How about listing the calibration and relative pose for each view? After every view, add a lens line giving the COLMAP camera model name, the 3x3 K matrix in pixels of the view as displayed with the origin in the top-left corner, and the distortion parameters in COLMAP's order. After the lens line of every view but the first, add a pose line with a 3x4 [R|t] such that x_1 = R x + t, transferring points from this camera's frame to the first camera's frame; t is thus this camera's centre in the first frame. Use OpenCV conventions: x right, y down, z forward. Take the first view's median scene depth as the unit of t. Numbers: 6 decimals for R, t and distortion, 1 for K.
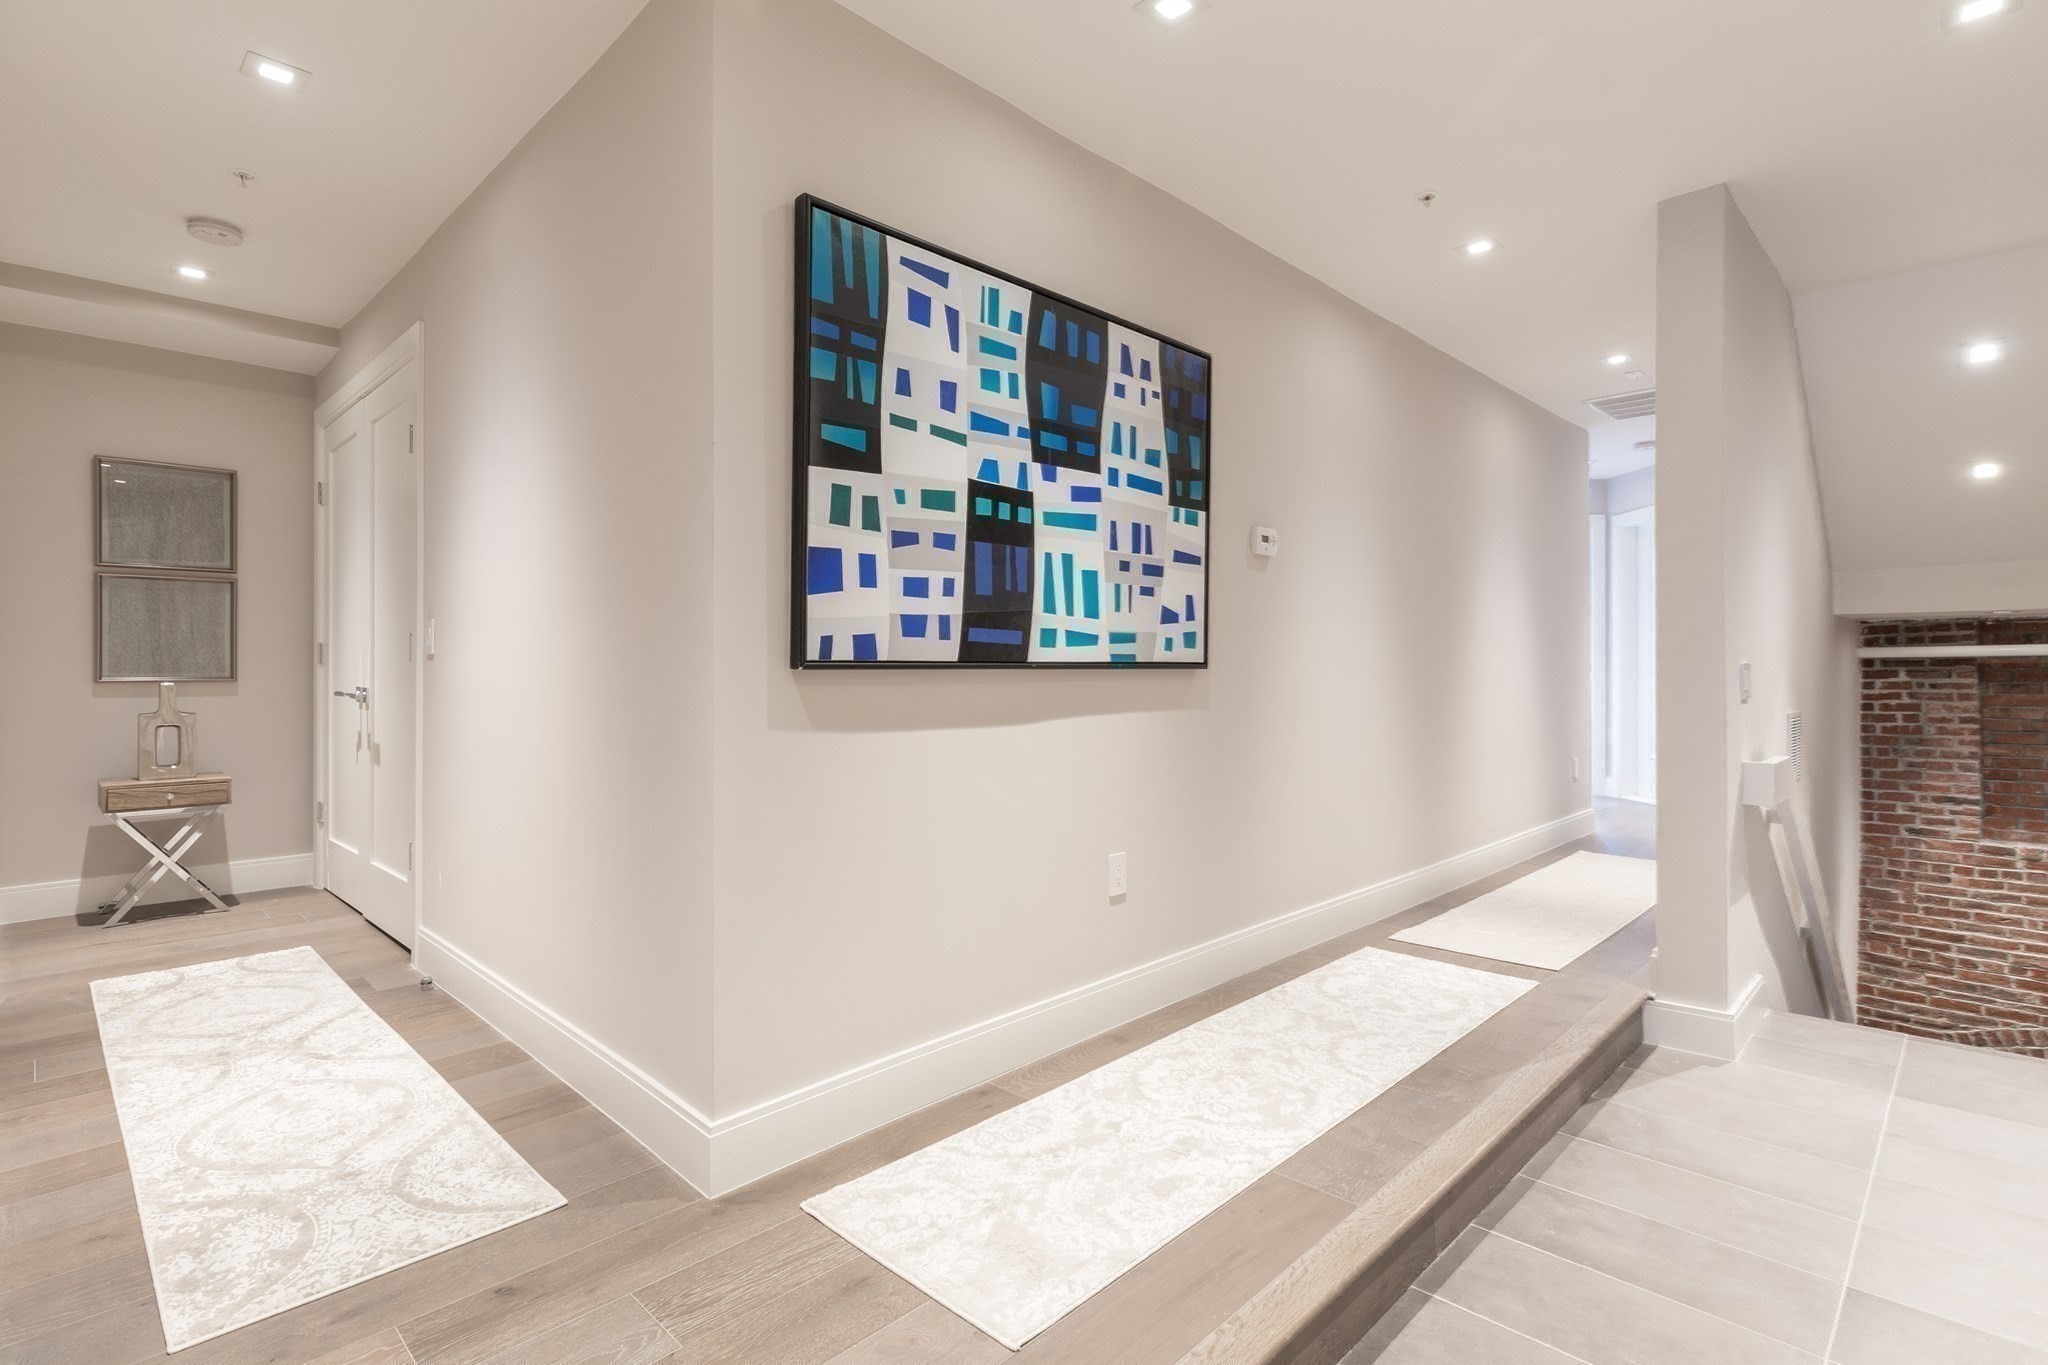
lens RADIAL K [[983.2, 0, 1023.0], [0, 983.2, 675.7], [0, 0, 1]] dist [-0.004529, 0.000093]
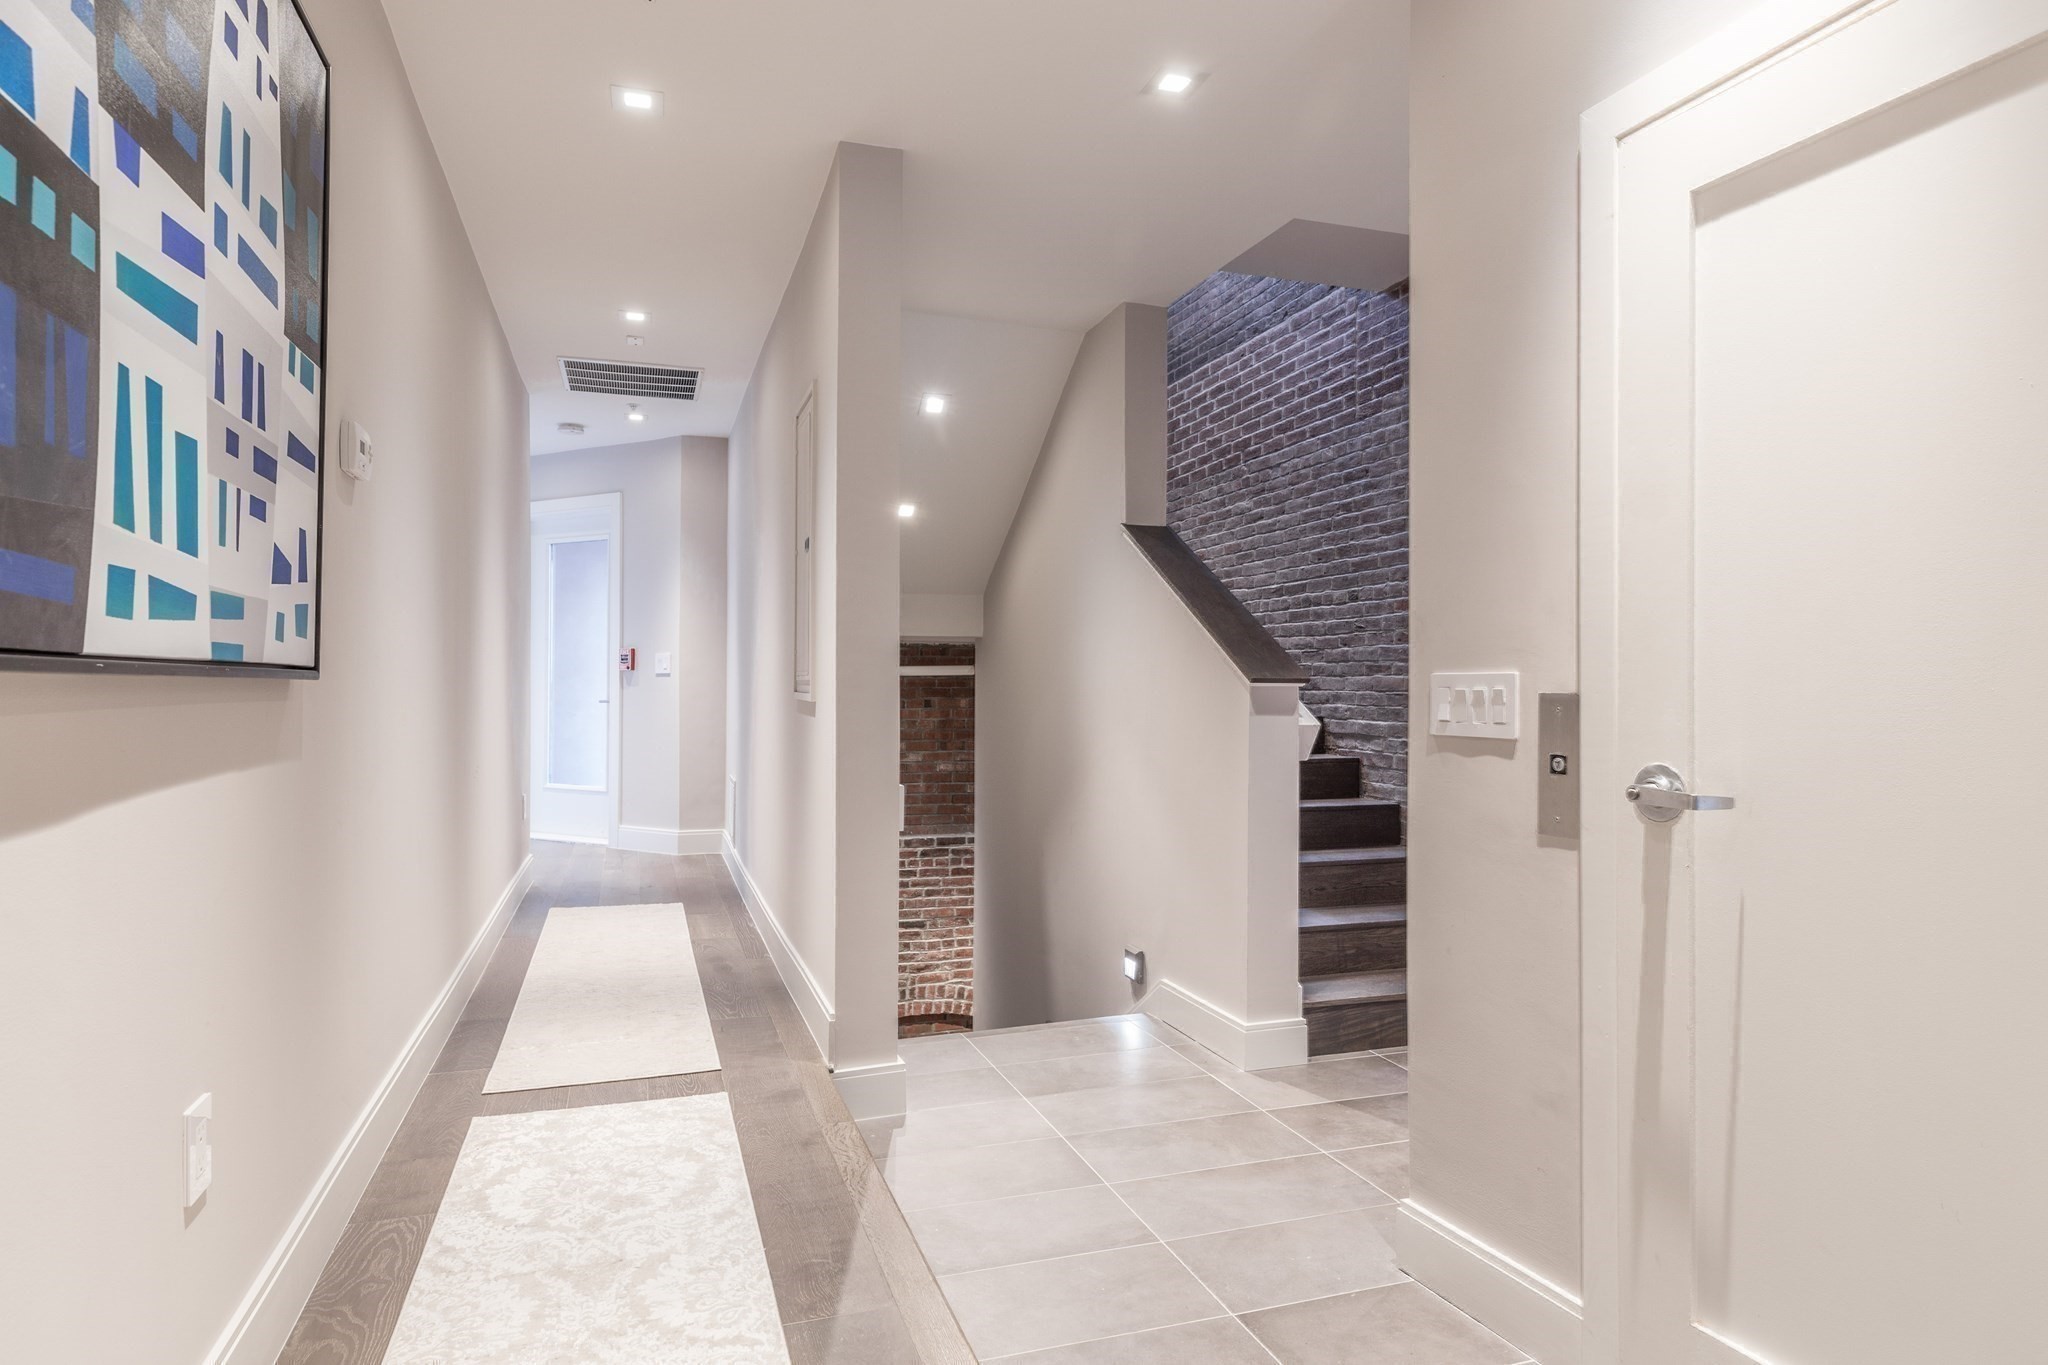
lens RADIAL K [[1132.8, 0, 1016.9], [0, 1132.8, 691.2], [0, 0, 1]] dist [-0.000497, -0.000997]
pose [[0.456913, 0.002588, 0.889508, -0.180534], [-0.001619, 0.999997, -0.002078, -0.000169], [-0.889510, -0.000490, 0.456916, 0.442238]]
